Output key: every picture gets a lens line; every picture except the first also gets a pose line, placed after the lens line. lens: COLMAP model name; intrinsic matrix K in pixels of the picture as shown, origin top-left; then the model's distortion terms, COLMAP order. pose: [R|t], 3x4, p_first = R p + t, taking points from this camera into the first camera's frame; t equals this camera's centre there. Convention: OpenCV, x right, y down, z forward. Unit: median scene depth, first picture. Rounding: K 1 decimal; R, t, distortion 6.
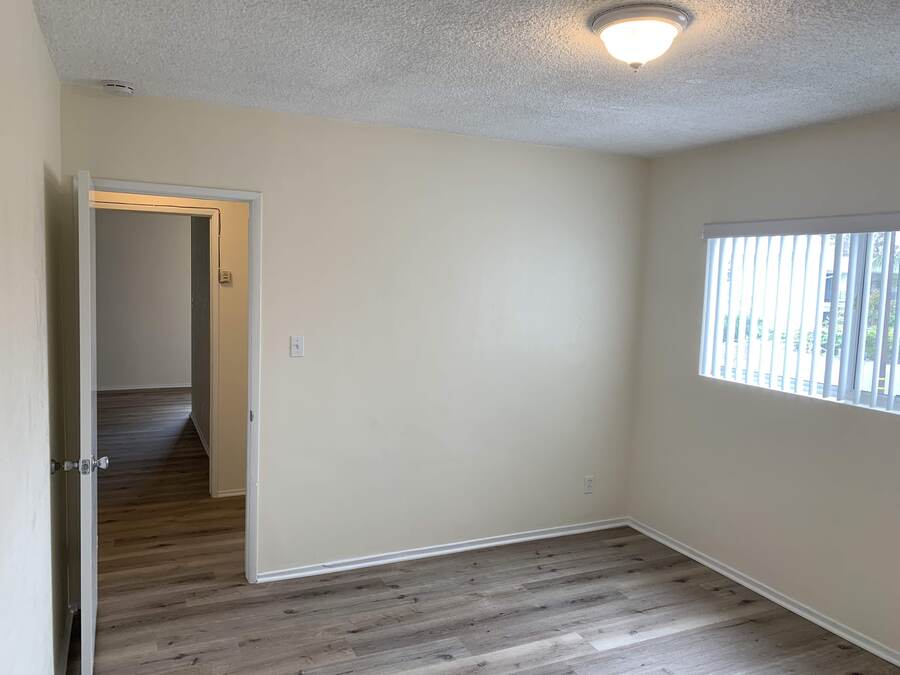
lens RADIAL K [[688.3, 0, 450.0], [0, 688.3, 337.5], [0, 0, 1]] dist [0.026447, -0.017981]
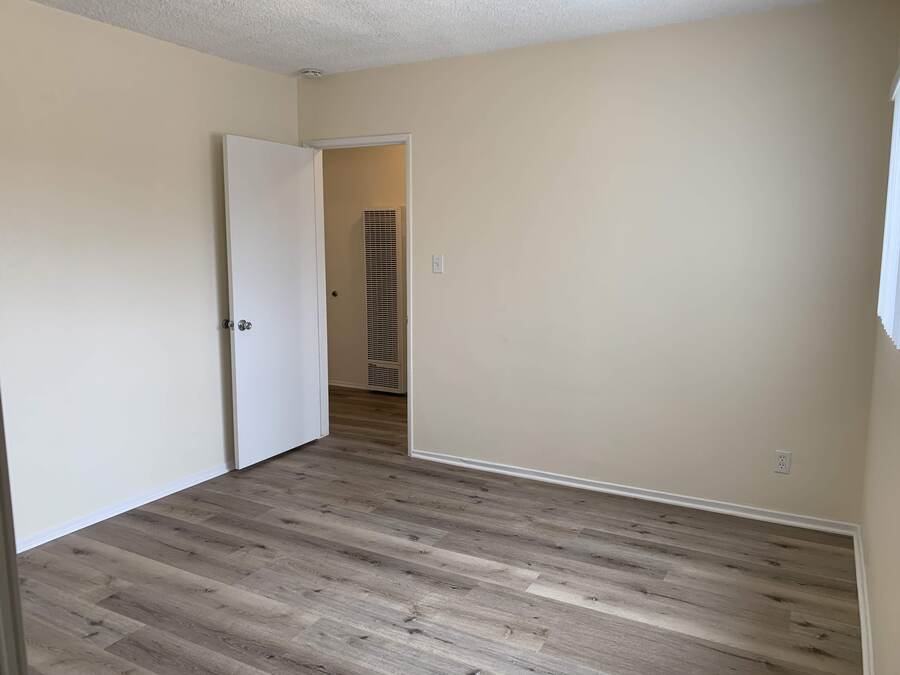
lens RADIAL K [[687.9, 0, 447.2], [0, 687.9, 329.3], [0, 0, 1]] dist [0.017673, -0.017073]
pose [[0.591210, 0.076115, -0.802918, 0.740605], [-0.050451, 0.997077, 0.057373, 0.057592], [0.804938, 0.006588, 0.593322, 0.333113]]
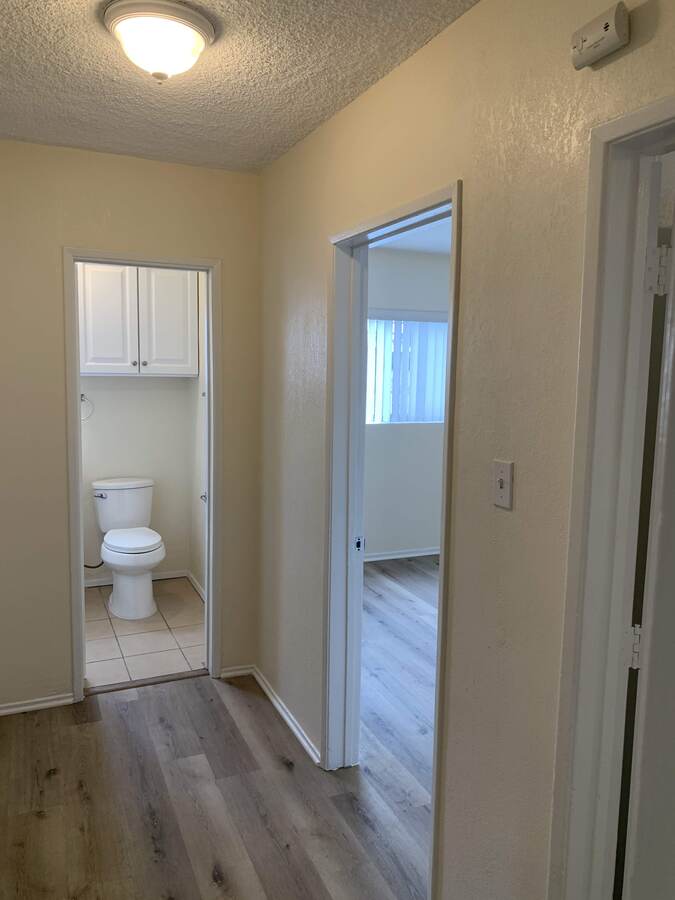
lens RADIAL K [[687.9, 0, 337.5], [0, 687.9, 450.0], [0, 0, 1]] dist [0.017673, -0.017073]
pose [[0.019577, -0.160021, 0.986920, -1.003925], [0.069373, 0.984947, 0.158325, -0.106288], [-0.997399, 0.065366, 0.030383, 1.001509]]
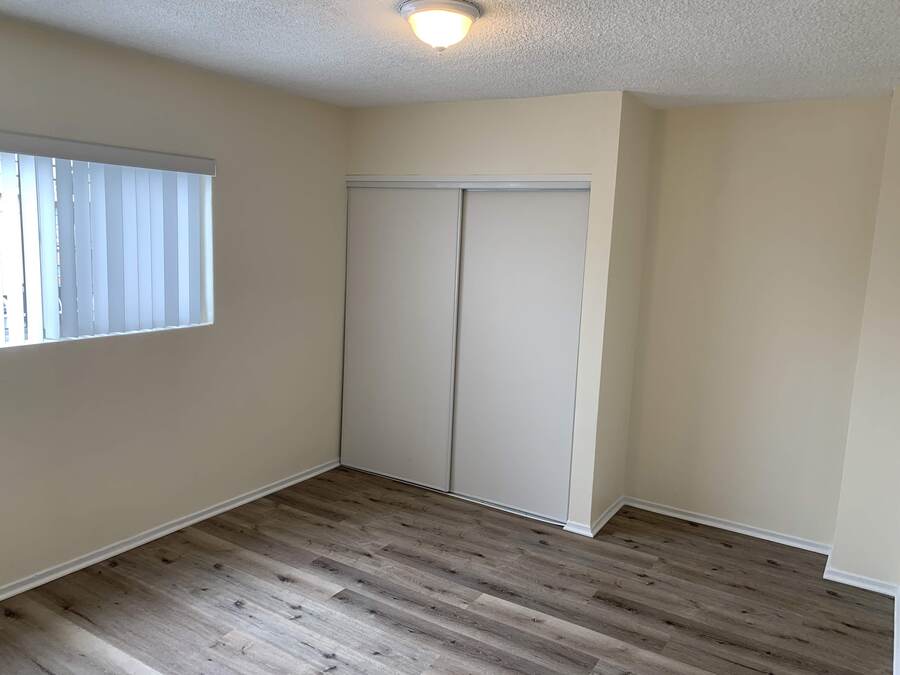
lens RADIAL K [[687.9, 0, 447.2], [0, 687.9, 329.3], [0, 0, 1]] dist [0.017673, -0.017073]
pose [[-0.538849, -0.176381, 0.823730, -0.459141], [0.015704, 0.975561, 0.219165, -0.112673], [-0.842256, 0.131032, -0.522910, 0.970020]]
